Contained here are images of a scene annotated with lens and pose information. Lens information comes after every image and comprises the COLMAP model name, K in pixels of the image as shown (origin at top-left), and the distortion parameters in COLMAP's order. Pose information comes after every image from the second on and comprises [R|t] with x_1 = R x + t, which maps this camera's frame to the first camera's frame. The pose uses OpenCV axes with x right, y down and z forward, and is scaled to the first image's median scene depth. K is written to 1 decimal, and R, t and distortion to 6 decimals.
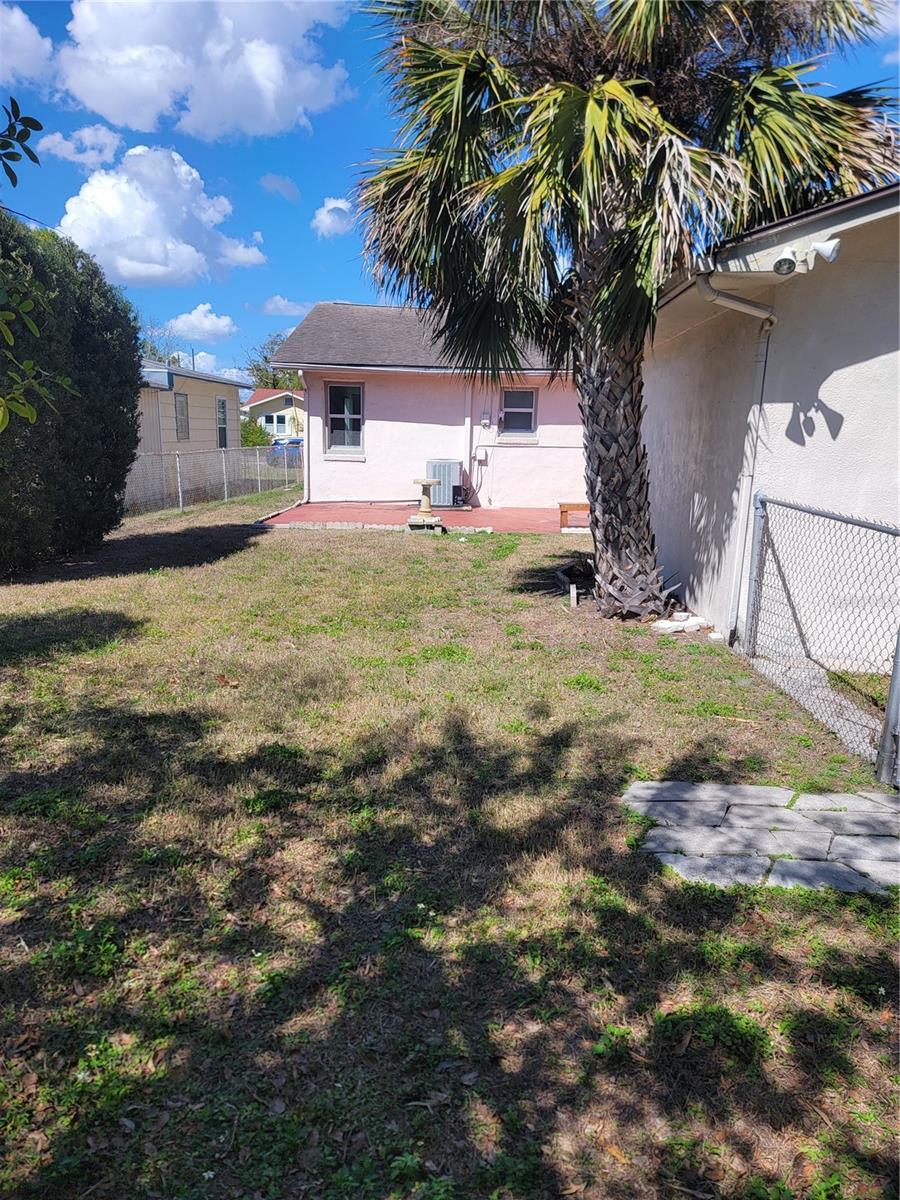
lens RADIAL K [[831.0, 0, 435.8], [0, 831.0, 602.4], [0, 0, 1]] dist [0.083453, -0.067974]
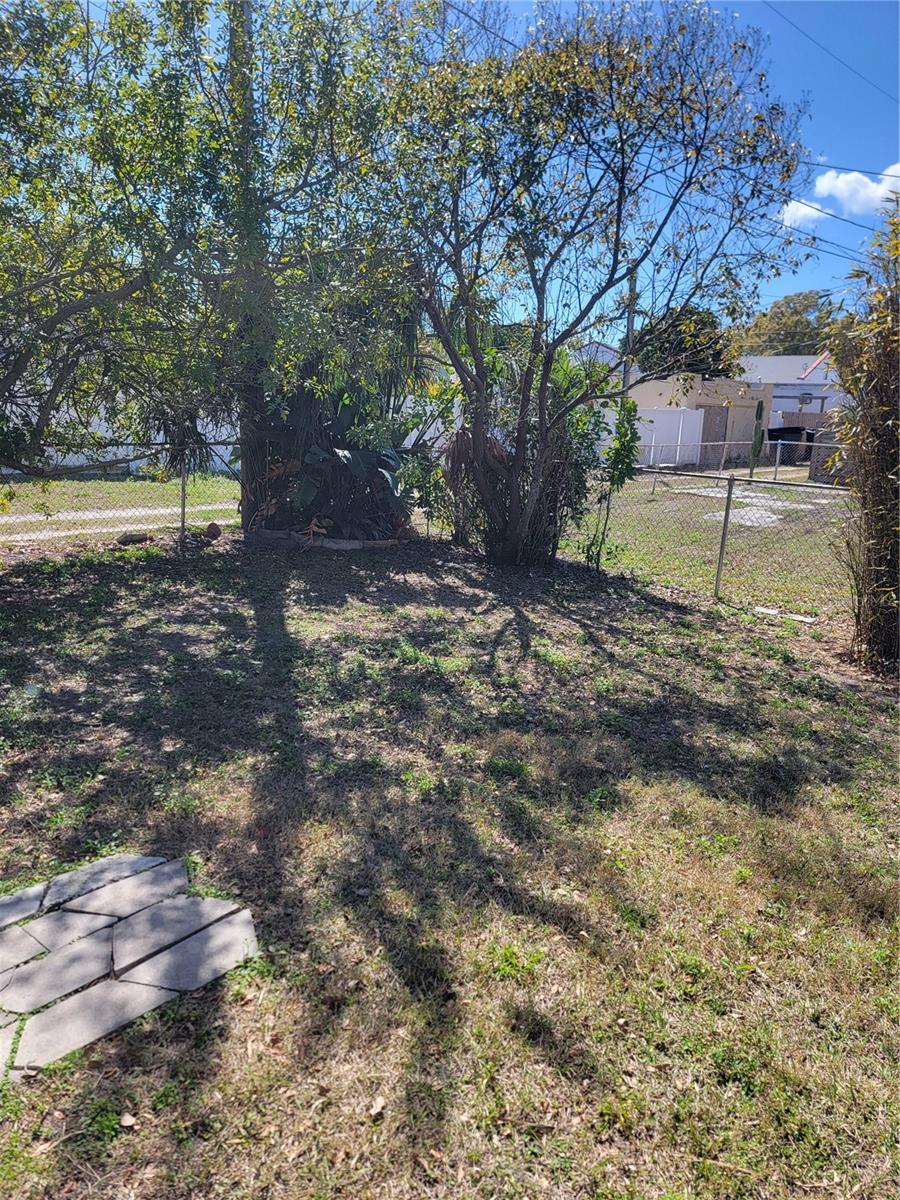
lens RADIAL K [[831.0, 0, 435.8], [0, 831.0, 602.4], [0, 0, 1]] dist [0.083453, -0.067974]
pose [[-0.669781, 0.129784, -0.731129, 0.609135], [-0.196023, 0.918778, 0.342669, -0.311847], [0.716218, 0.372831, -0.589940, 1.432535]]
